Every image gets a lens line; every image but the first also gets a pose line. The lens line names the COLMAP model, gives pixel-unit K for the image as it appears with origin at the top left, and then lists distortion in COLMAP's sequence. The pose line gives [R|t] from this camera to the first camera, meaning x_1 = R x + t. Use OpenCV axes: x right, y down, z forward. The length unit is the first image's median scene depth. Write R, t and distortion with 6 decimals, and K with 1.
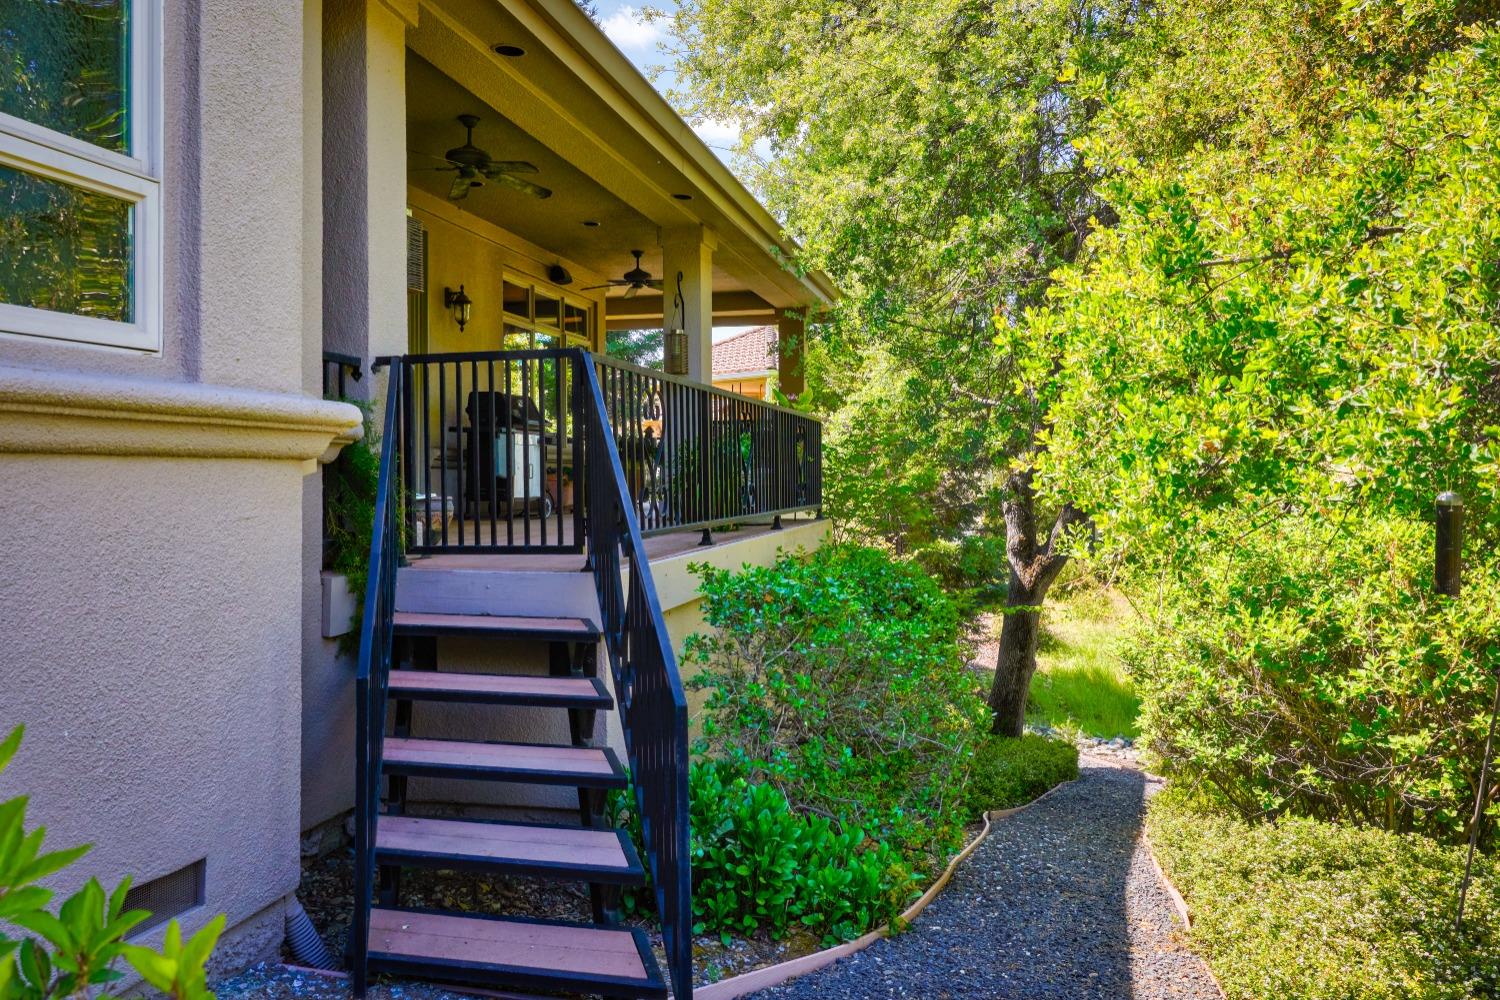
lens RADIAL K [[1219.8, 0, 745.5], [0, 1219.8, 496.4], [0, 0, 1]] dist [0.019178, 0.007643]
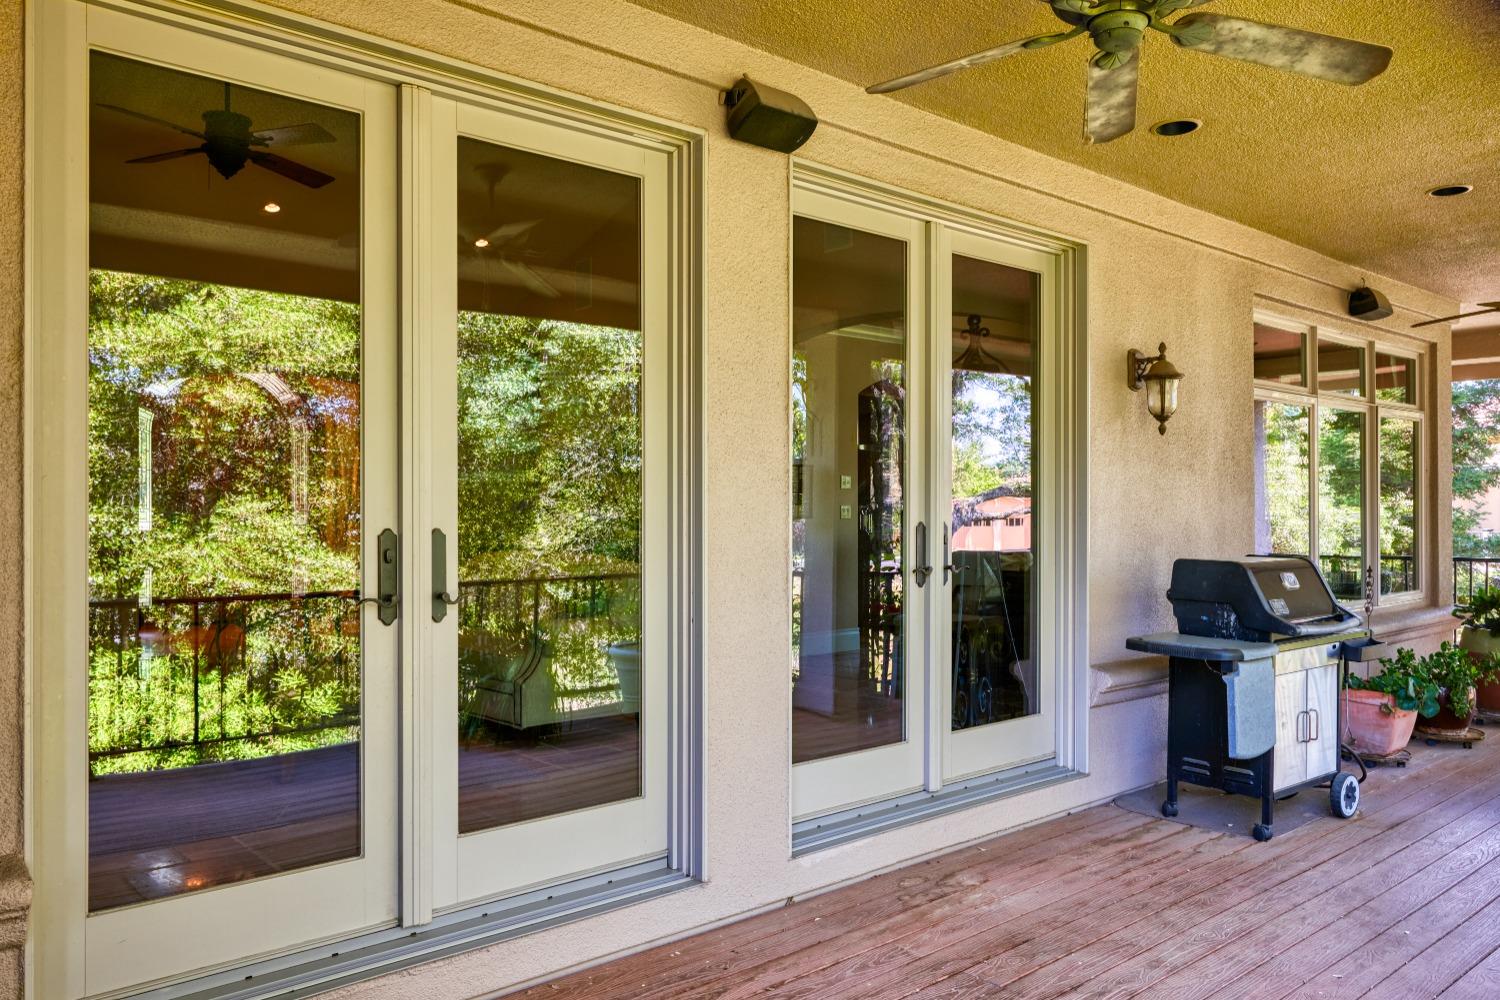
lens RADIAL K [[1219.8, 0, 748.0], [0, 1219.8, 498.2], [0, 0, 1]] dist [0.019178, 0.007643]
pose [[0.825008, -0.000436, -0.565121, -0.073453], [-0.017232, 0.999515, -0.025928, -0.077698], [0.564858, 0.031129, 0.824601, 0.408884]]
